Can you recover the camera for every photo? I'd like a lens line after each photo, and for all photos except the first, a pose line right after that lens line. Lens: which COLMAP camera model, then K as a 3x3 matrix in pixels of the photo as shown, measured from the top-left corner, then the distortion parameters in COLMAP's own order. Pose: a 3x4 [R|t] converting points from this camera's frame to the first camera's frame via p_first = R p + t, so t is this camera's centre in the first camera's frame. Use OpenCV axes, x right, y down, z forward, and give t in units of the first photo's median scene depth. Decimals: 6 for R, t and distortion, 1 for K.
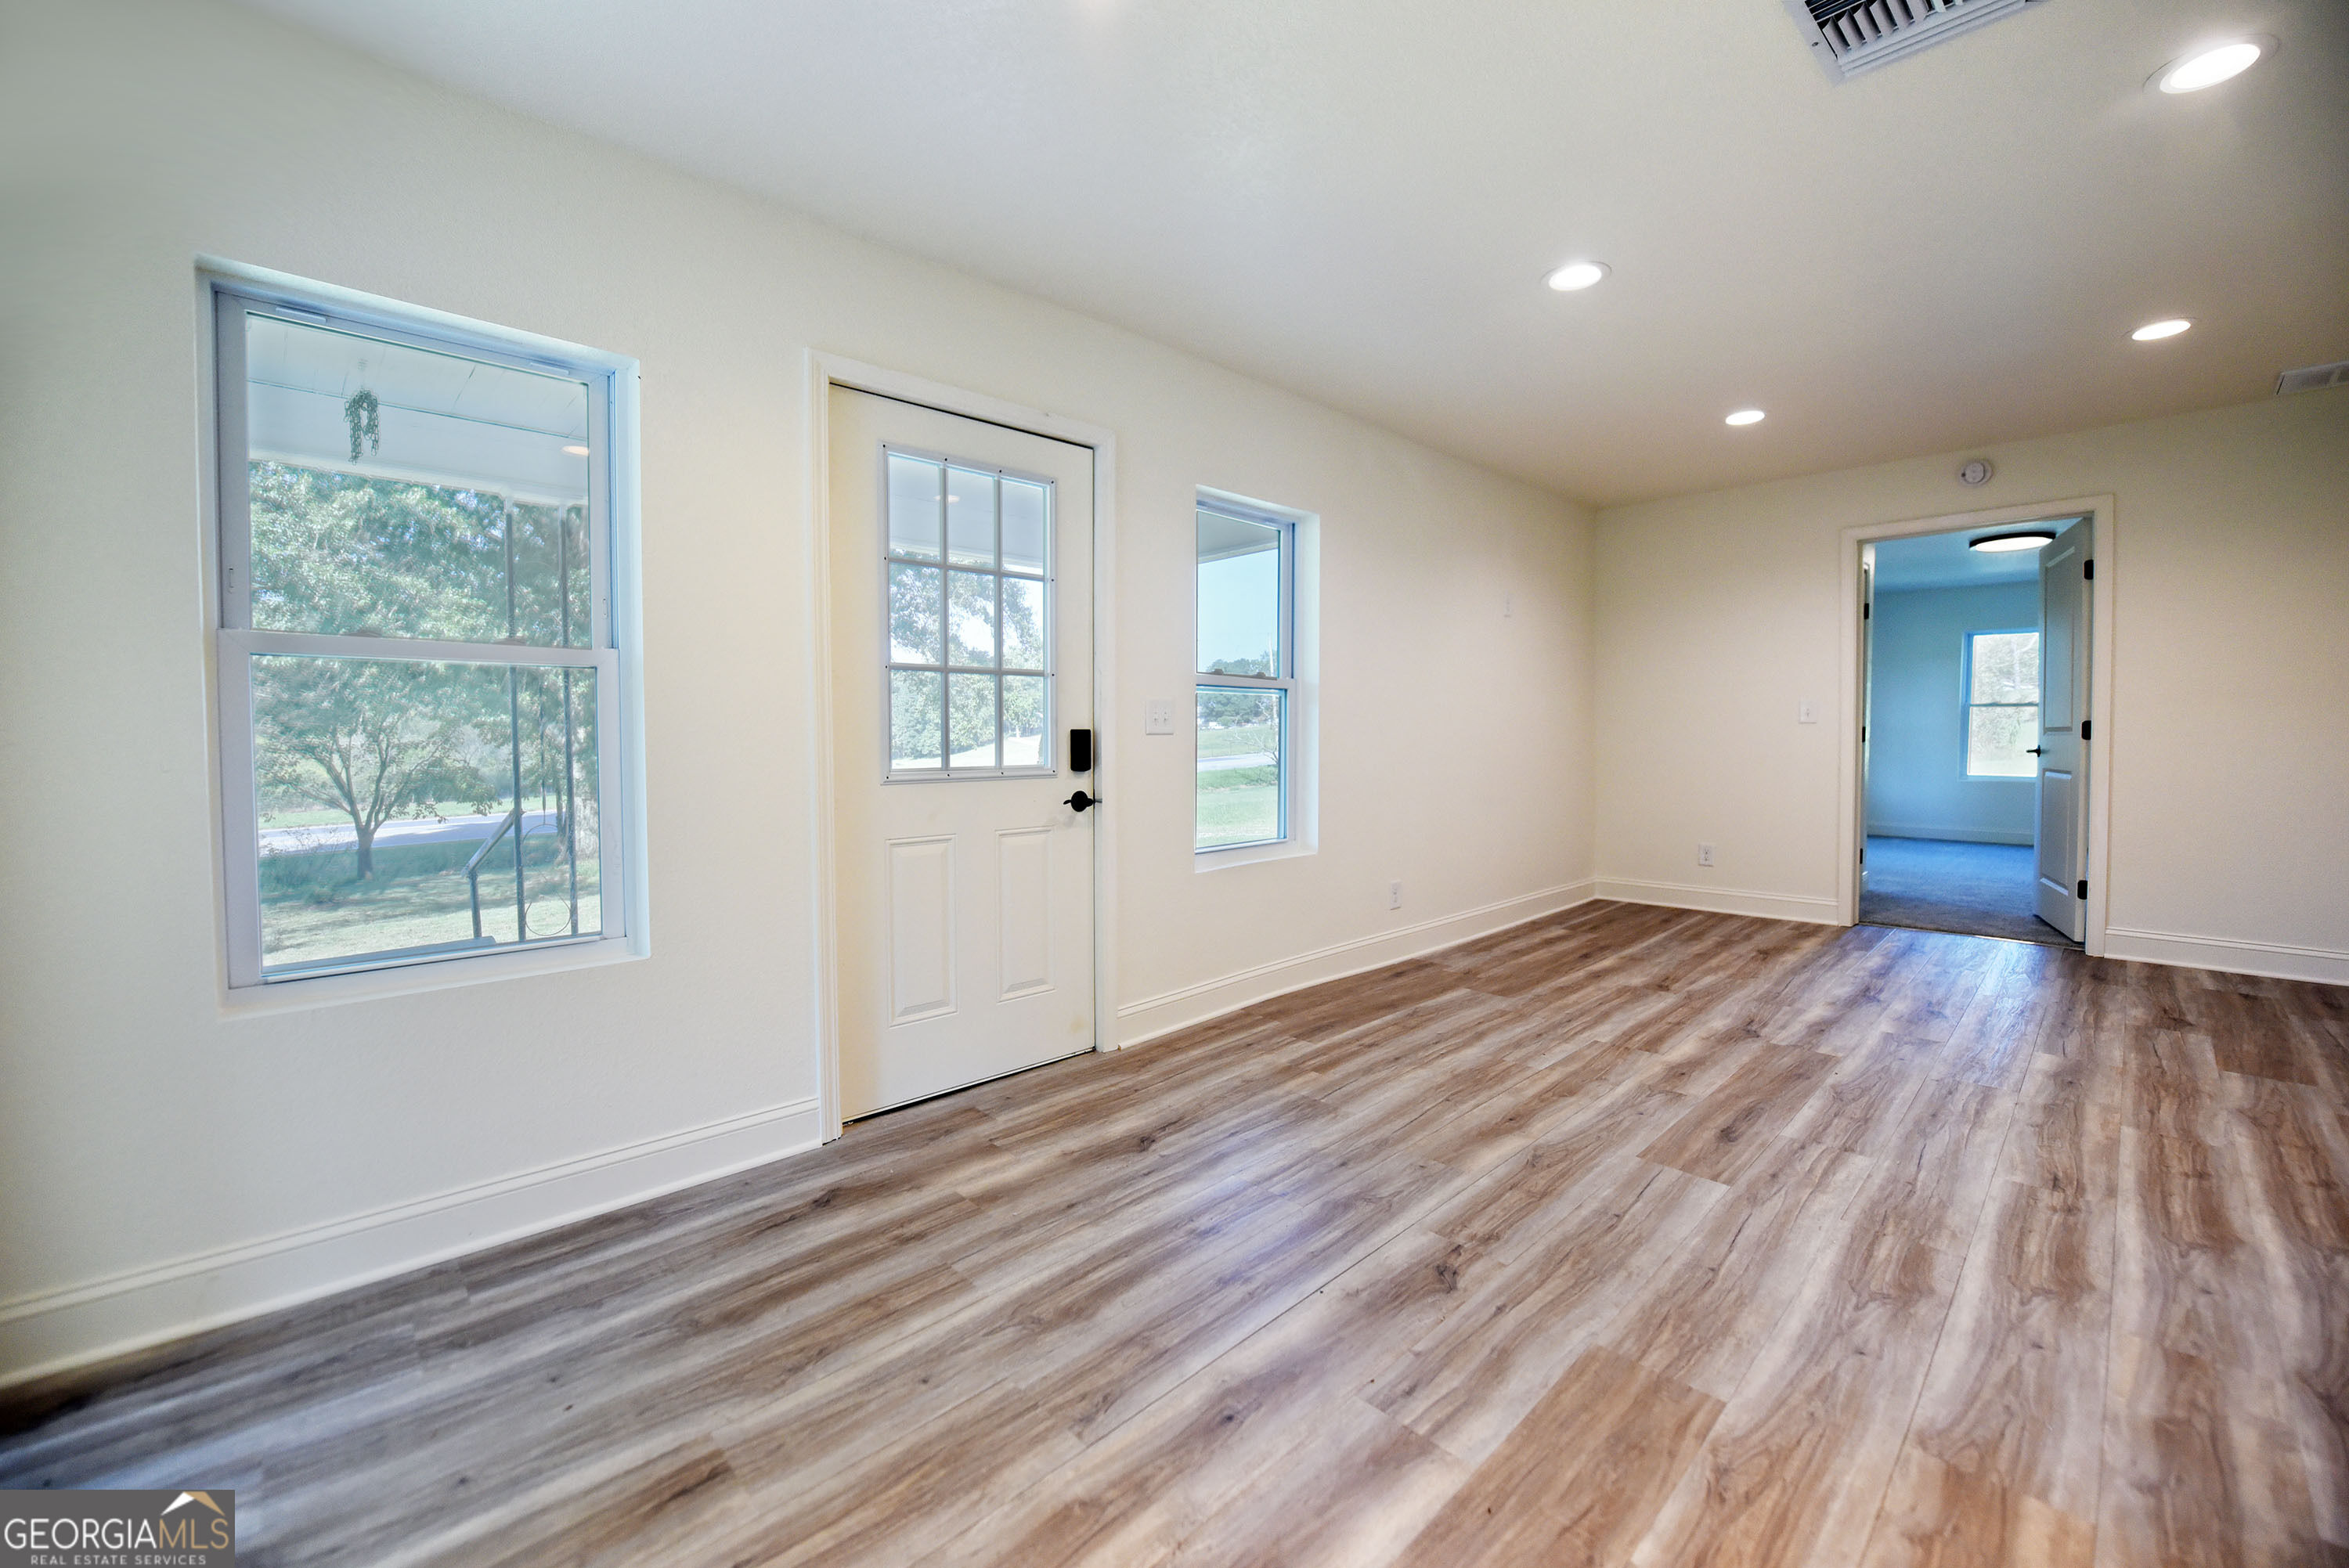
lens RADIAL K [[939.8, 0, 1181.2], [0, 939.8, 763.9], [0, 0, 1]] dist [-0.020035, -0.000875]
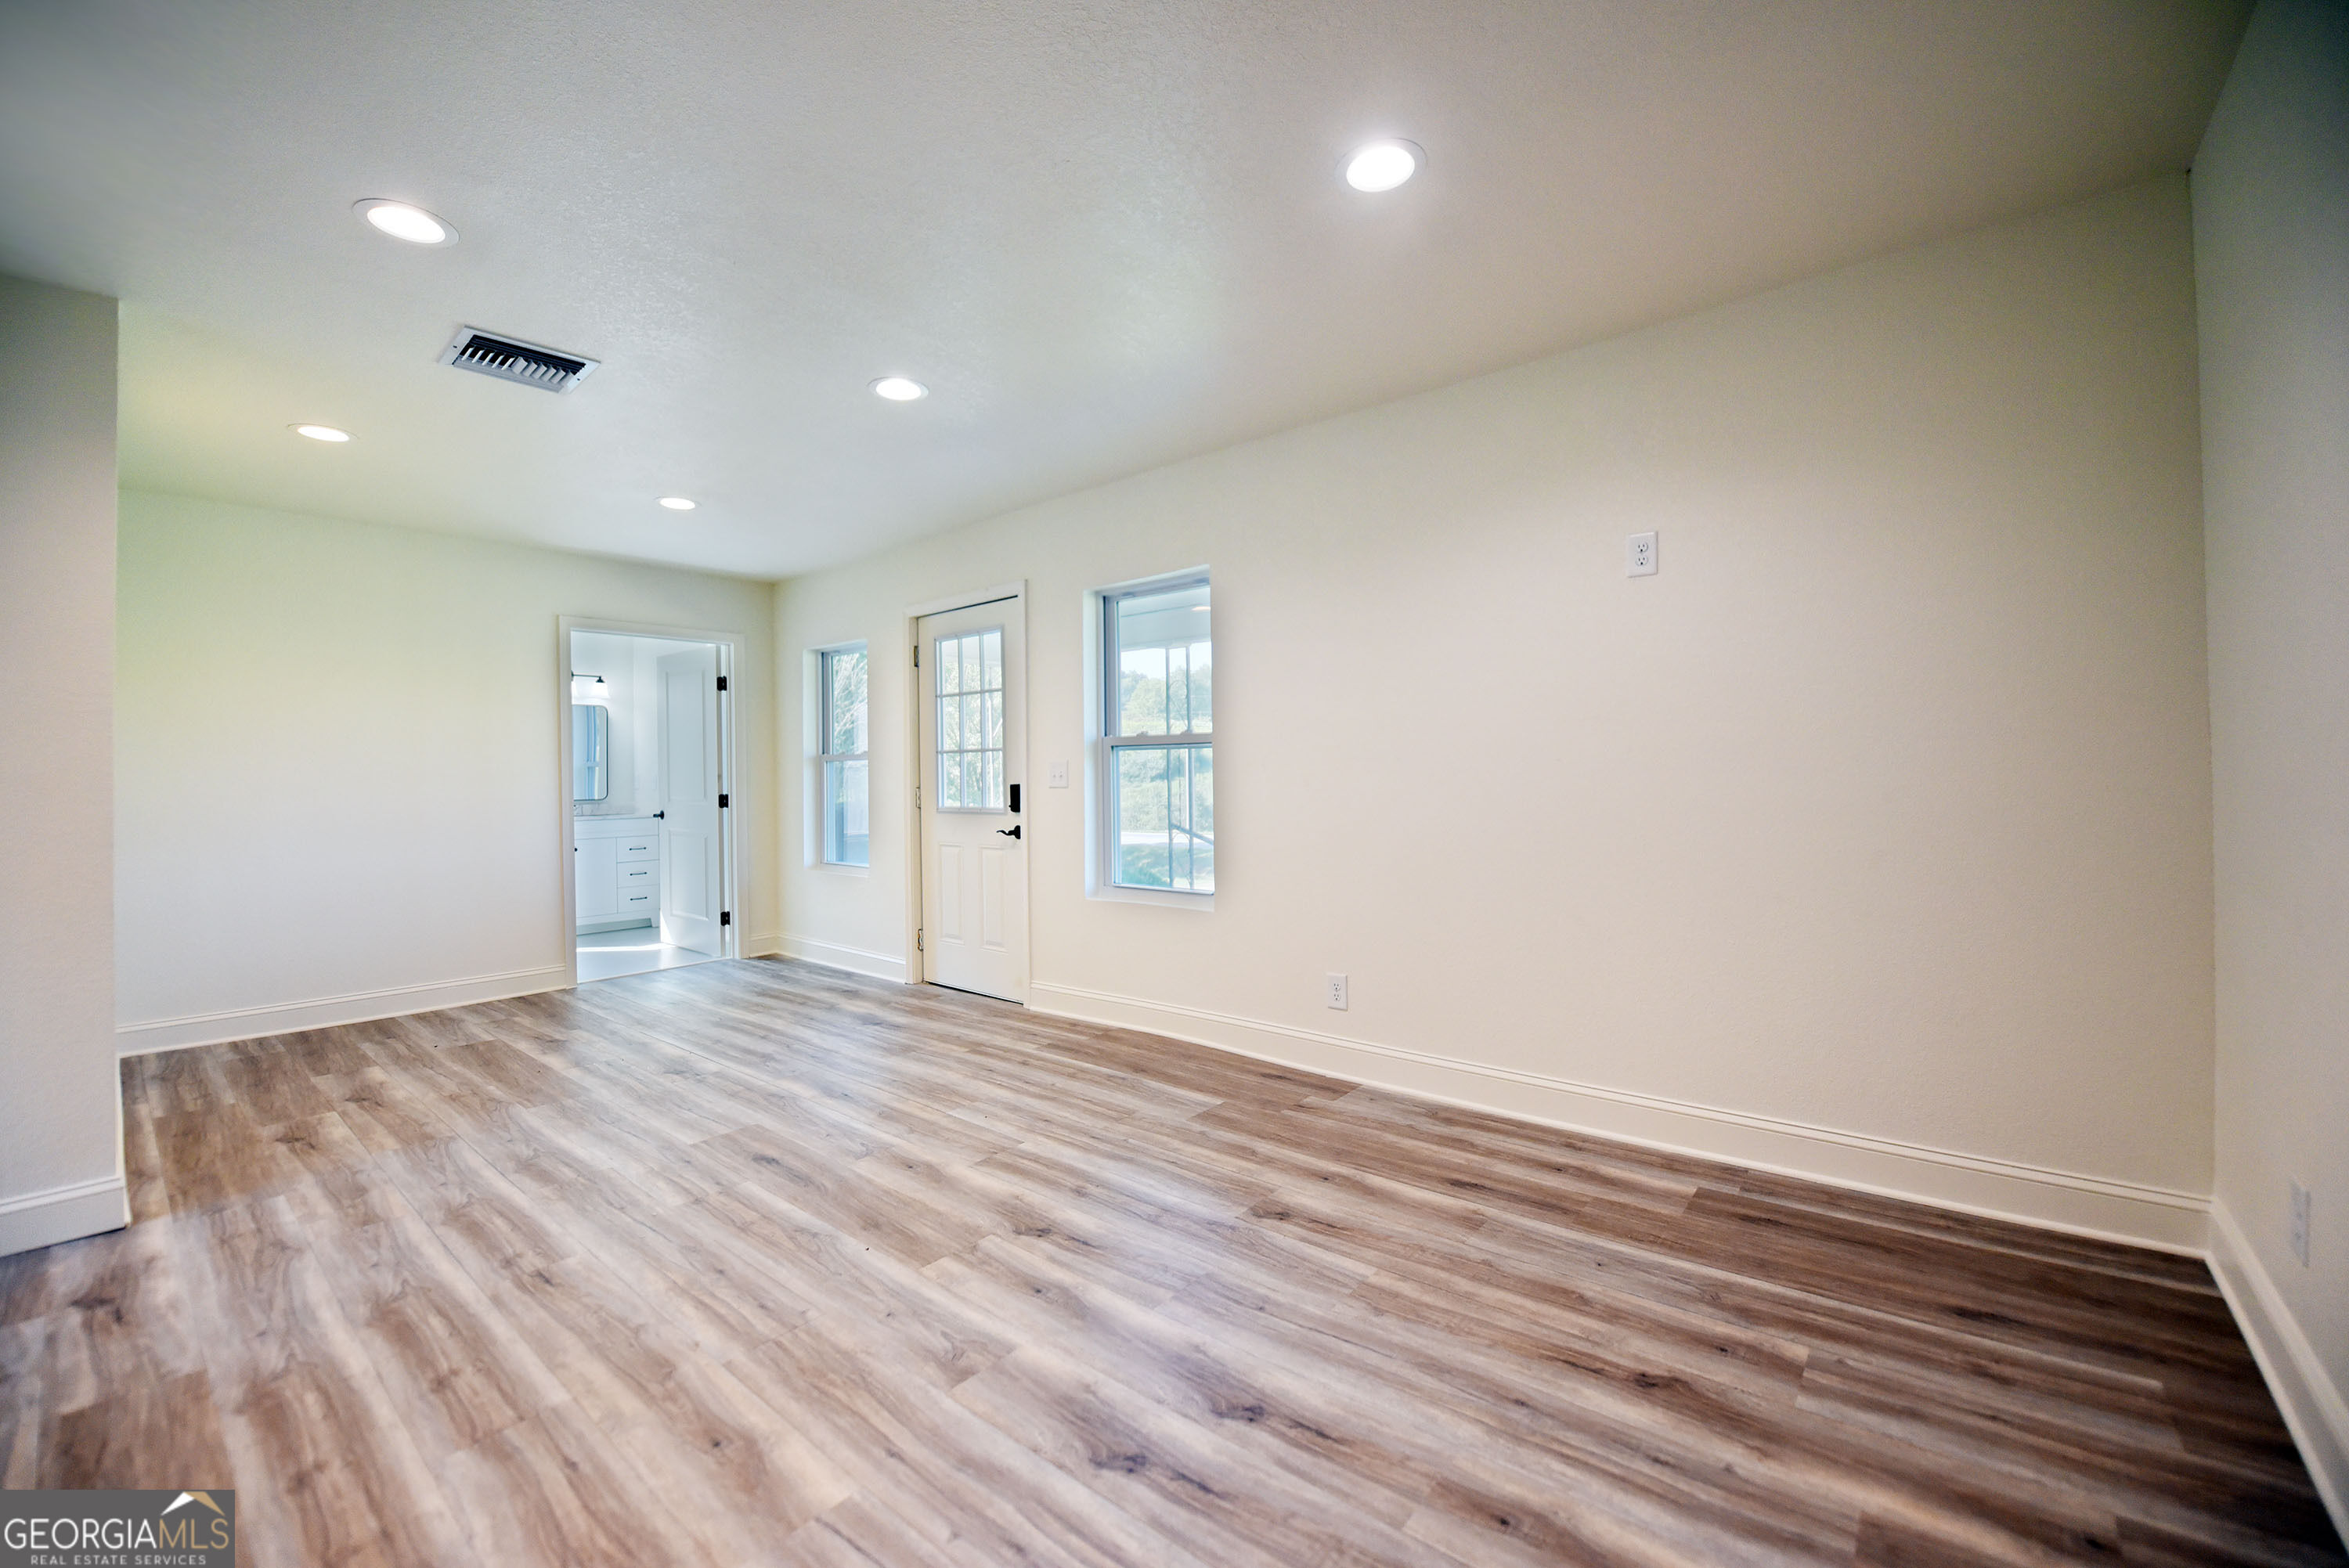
lens RADIAL K [[939.8, 0, 1183.9], [0, 939.8, 779.1], [0, 0, 1]] dist [-0.020035, -0.000875]
pose [[0.112732, 0.009201, -0.993583, 1.764581], [-0.020881, 0.999758, 0.006889, -0.076101], [0.993406, 0.019970, 0.112897, 1.374206]]
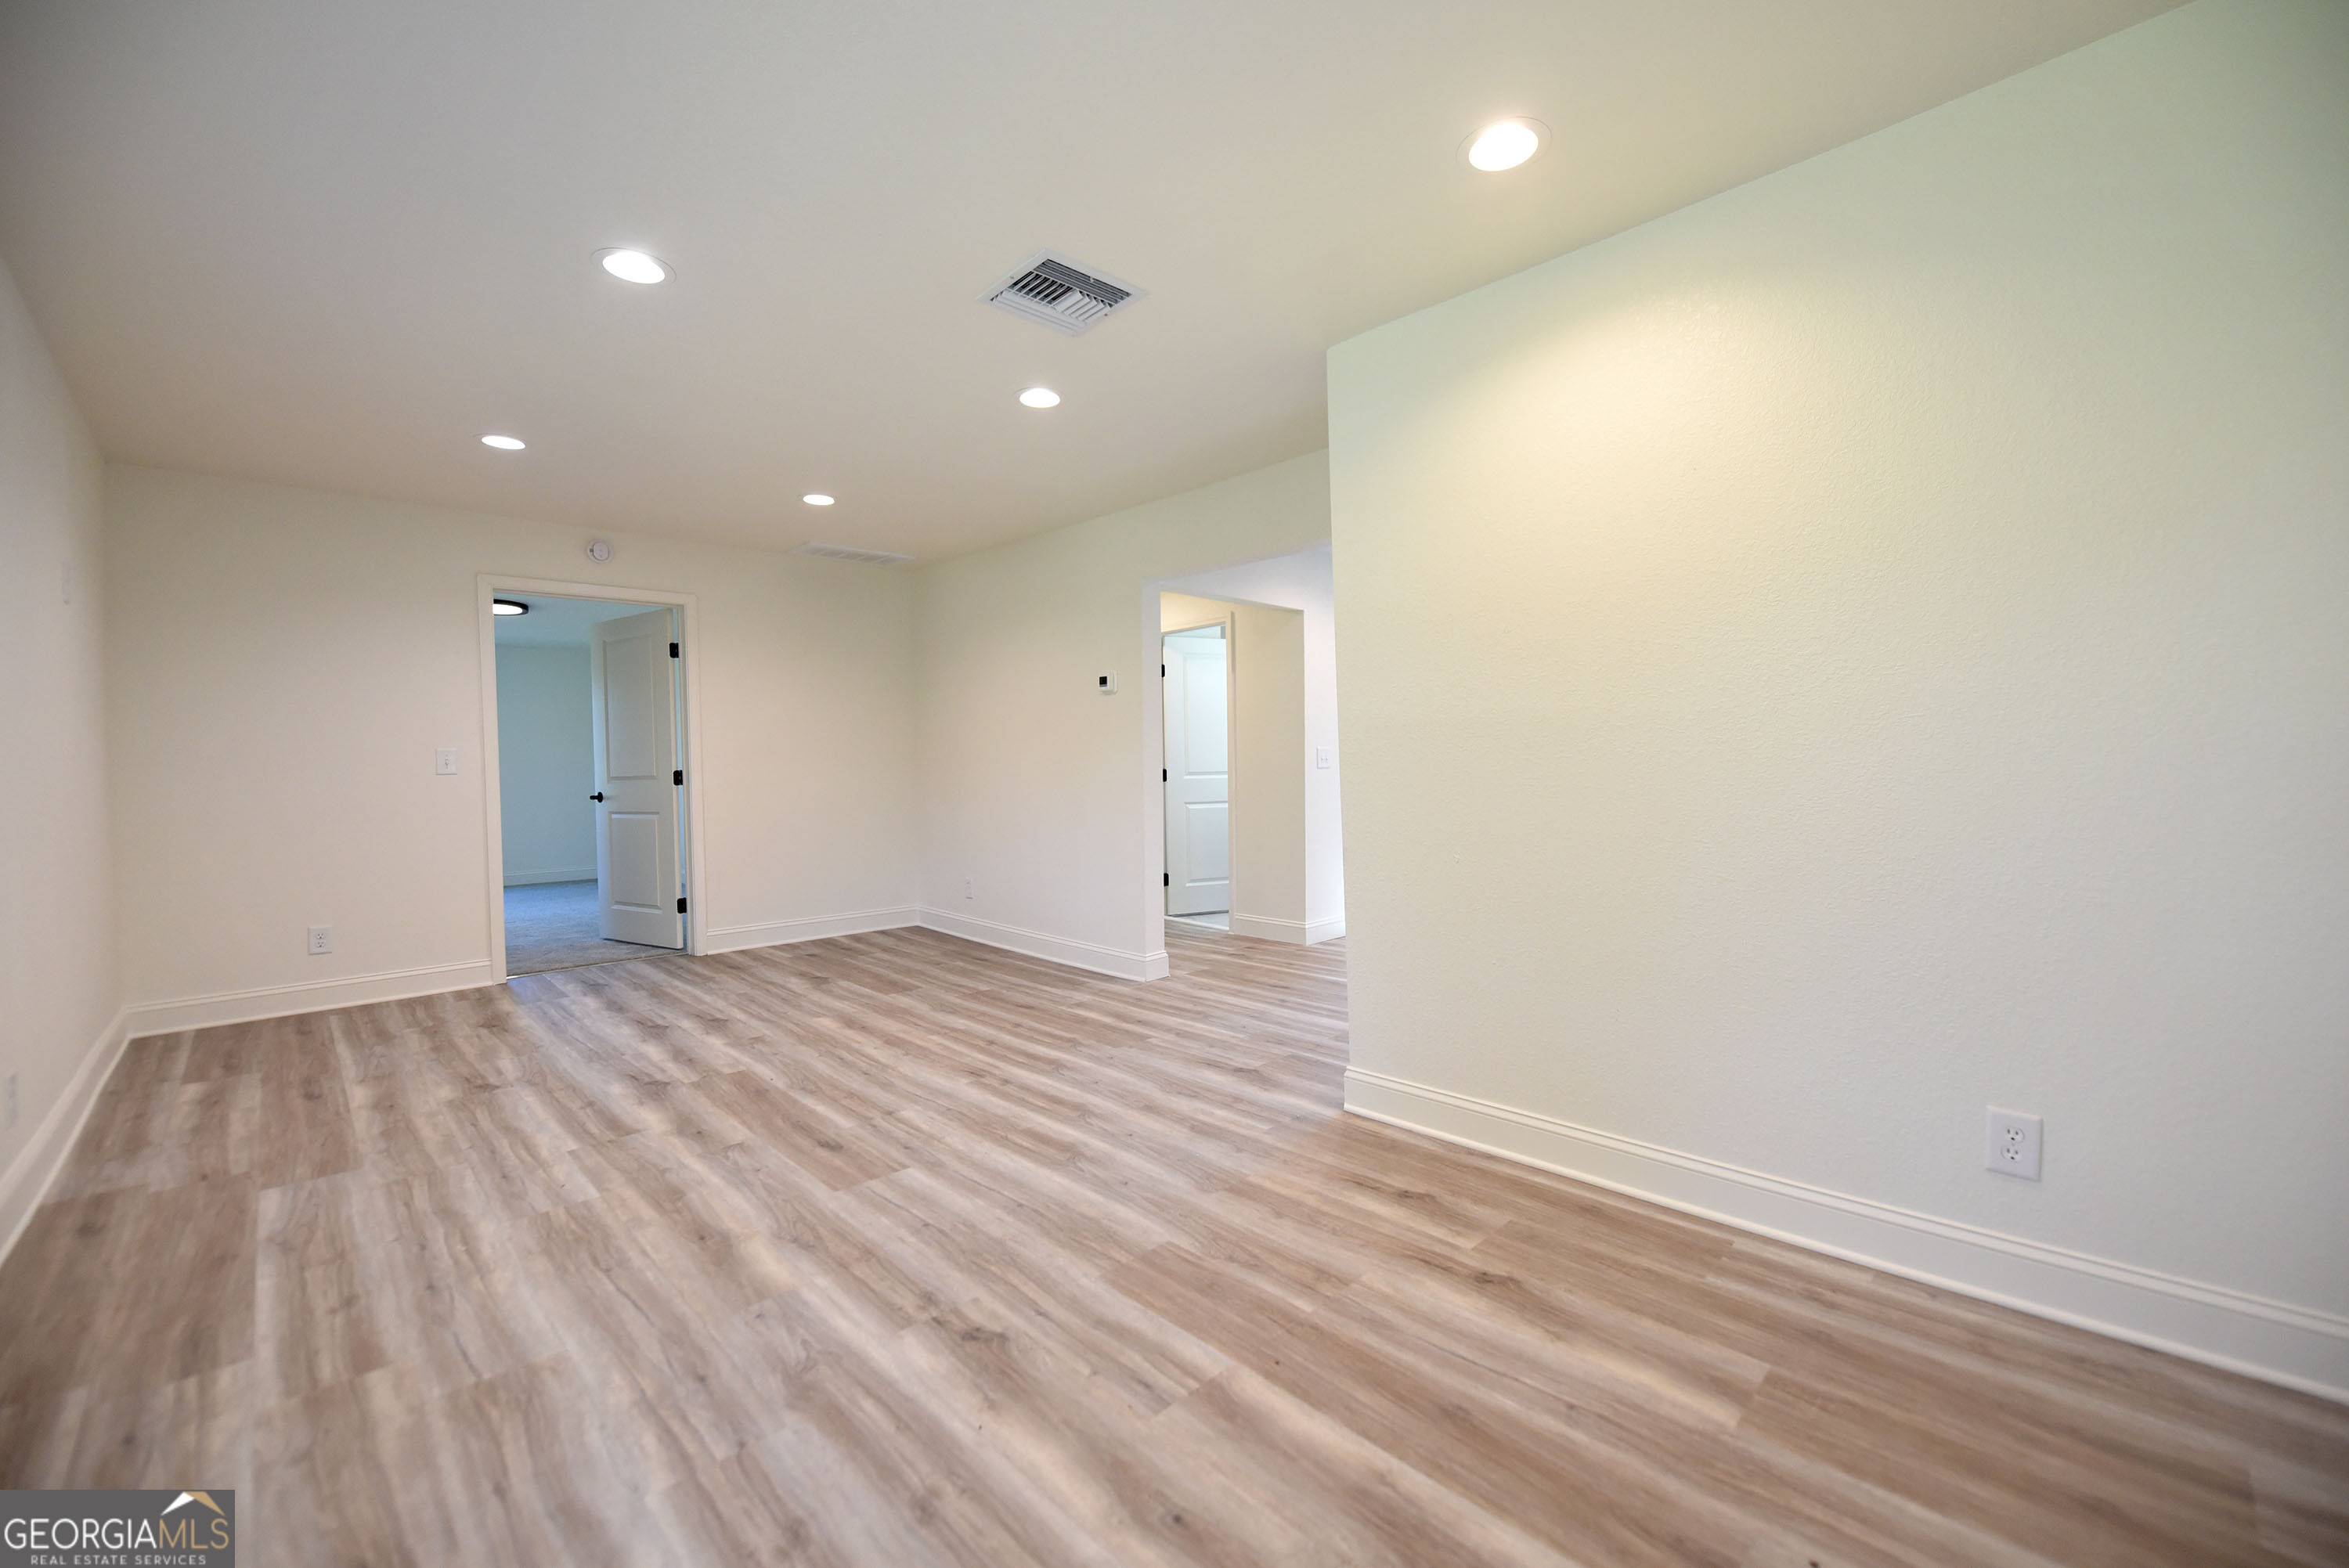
lens RADIAL K [[939.8, 0, 1182.8], [0, 939.8, 770.1], [0, 0, 1]] dist [-0.020035, -0.000875]
pose [[-0.011483, -0.001846, 0.999932, -0.518712], [0.054025, 0.998537, 0.002464, -0.022853], [-0.998474, 0.054050, -0.011367, 0.580033]]
